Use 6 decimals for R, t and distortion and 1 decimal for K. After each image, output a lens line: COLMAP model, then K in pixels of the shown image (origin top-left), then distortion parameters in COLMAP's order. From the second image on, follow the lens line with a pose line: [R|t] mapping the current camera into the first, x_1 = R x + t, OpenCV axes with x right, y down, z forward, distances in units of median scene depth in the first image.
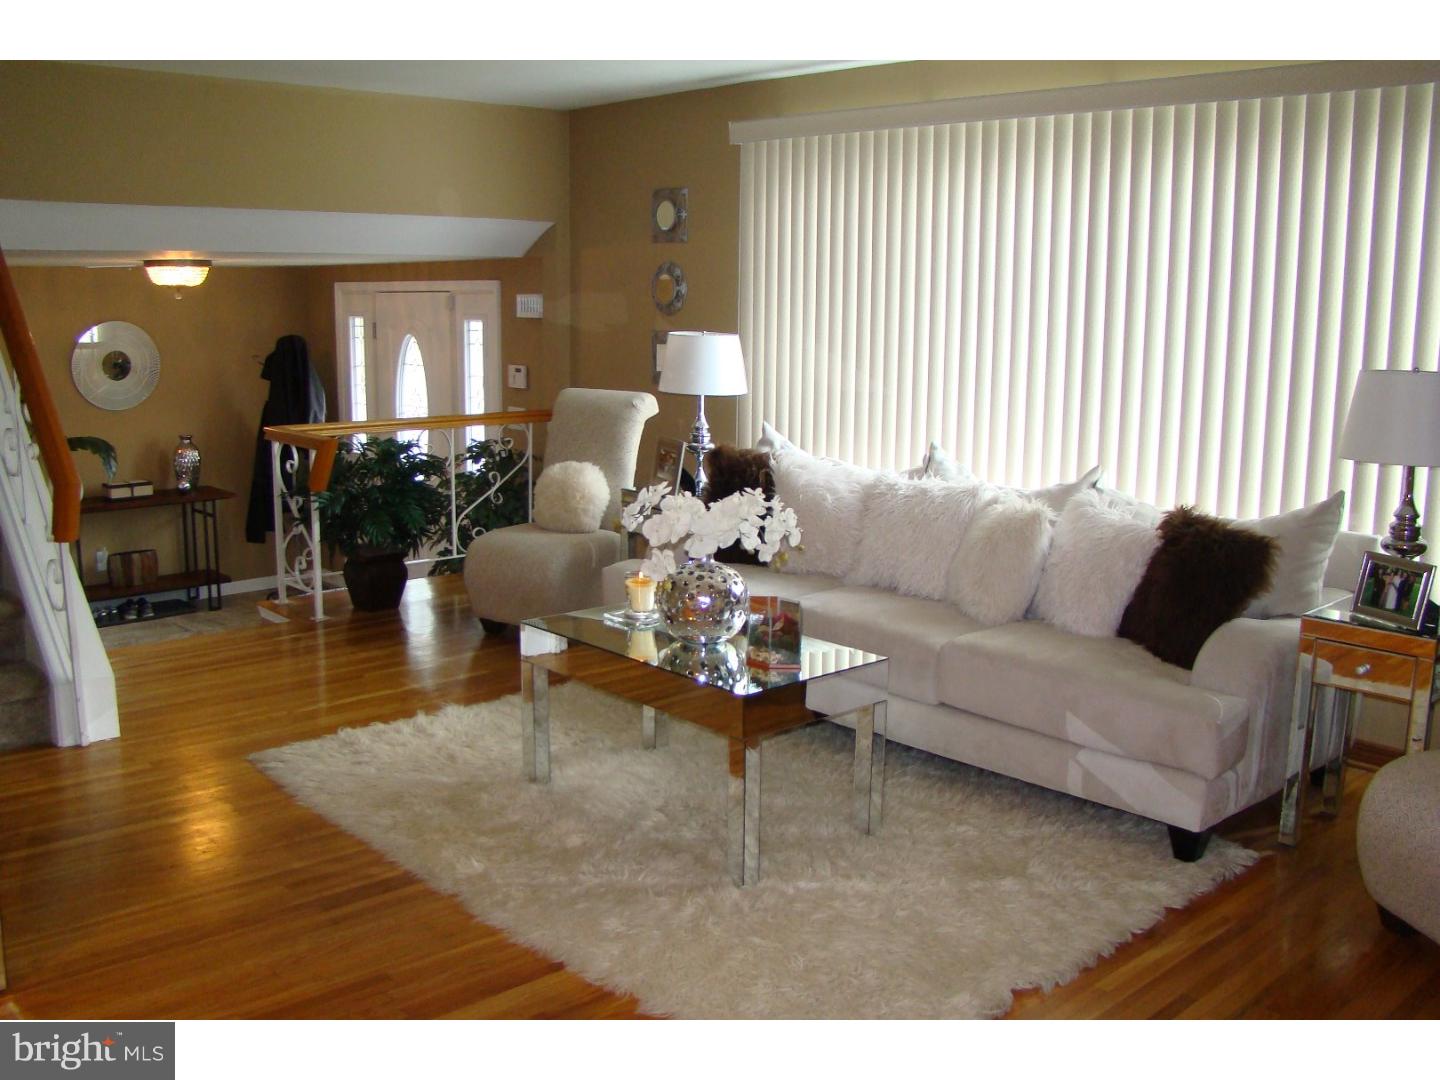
lens RADIAL K [[1387.8, 0, 720.0], [0, 1387.8, 540.0], [0, 0, 1]] dist [-0.121550, -0.008248]
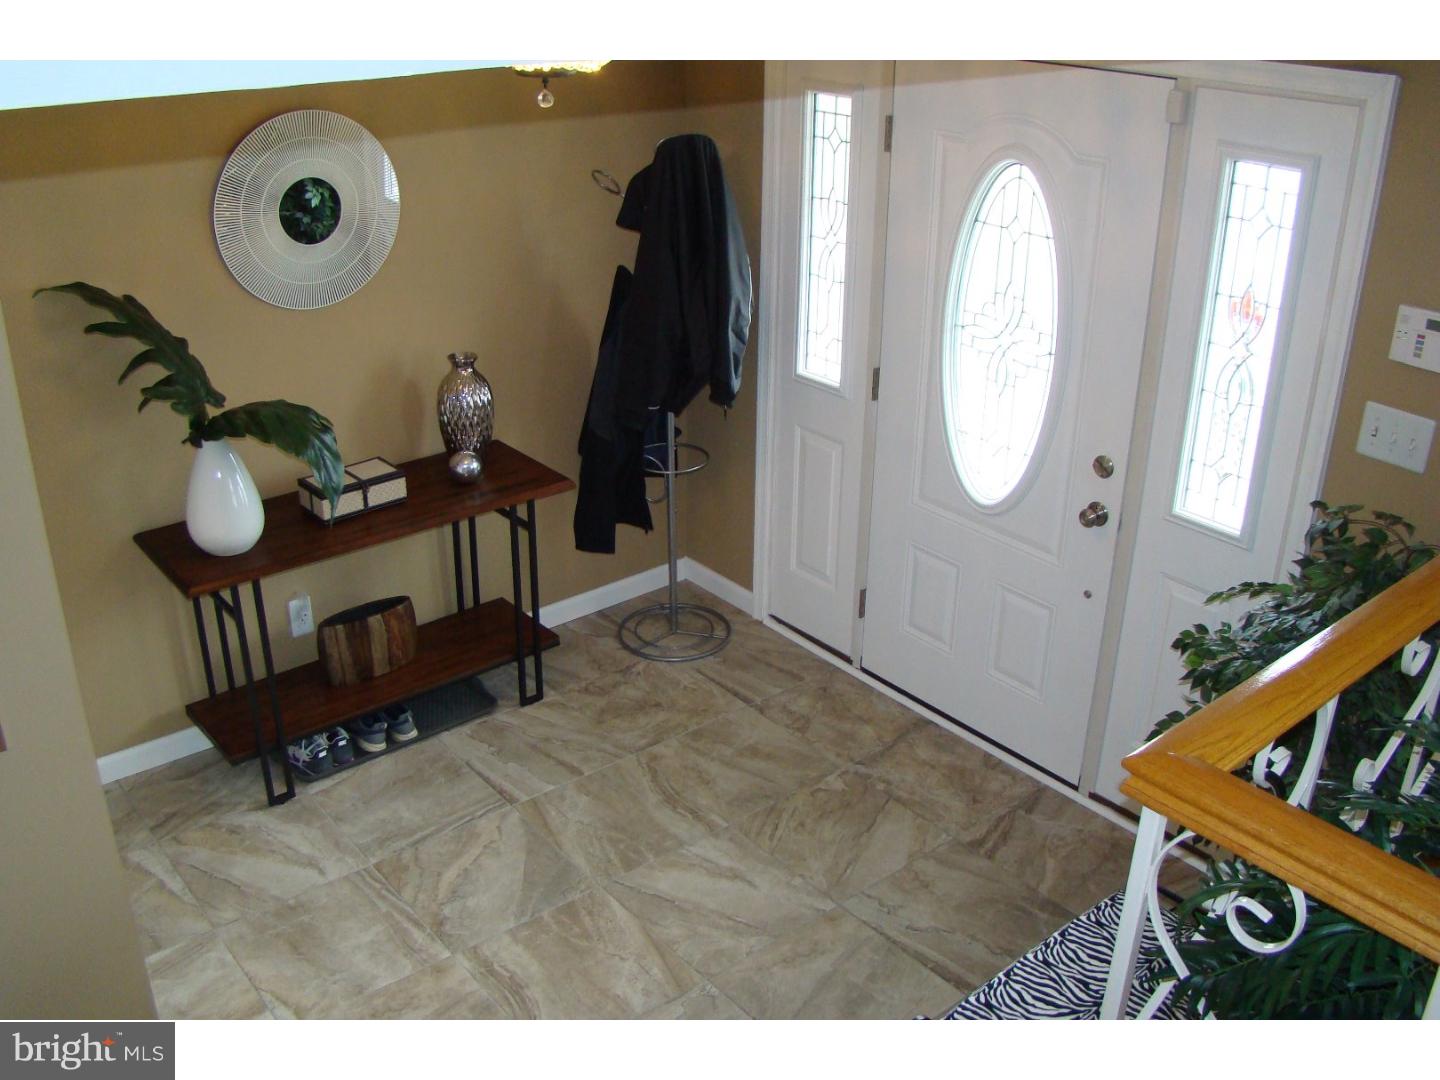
lens RADIAL K [[1387.8, 0, 720.0], [0, 1387.8, 540.0], [0, 0, 1]] dist [-0.121550, -0.008248]
pose [[0.999541, 0.018438, -0.024051, -0.295774], [-0.011672, 0.966623, 0.255937, -0.138693], [0.027967, -0.255539, 0.966394, 0.538529]]
